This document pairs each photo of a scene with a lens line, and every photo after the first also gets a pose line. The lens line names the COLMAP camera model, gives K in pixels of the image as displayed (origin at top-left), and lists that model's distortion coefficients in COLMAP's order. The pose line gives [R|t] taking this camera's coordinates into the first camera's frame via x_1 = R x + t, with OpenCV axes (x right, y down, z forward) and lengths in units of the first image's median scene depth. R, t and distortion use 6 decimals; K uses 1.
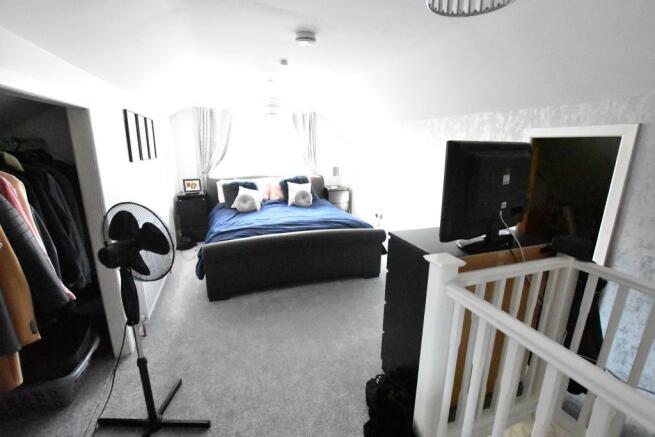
lens RADIAL K [[292.7, 0, 330.4], [0, 292.7, 220.5], [0, 0, 1]] dist [-0.019830, -0.000232]
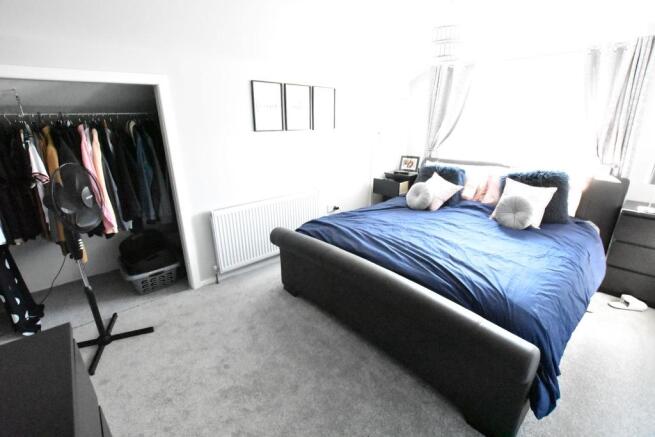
lens RADIAL K [[292.7, 0, 330.4], [0, 292.7, 220.5], [0, 0, 1]] dist [-0.019830, -0.000232]
pose [[0.372544, 0.289893, -0.881574, 0.261224], [-0.219852, 0.950485, 0.219646, -0.105328], [0.901596, 0.111988, 0.417831, 0.477262]]
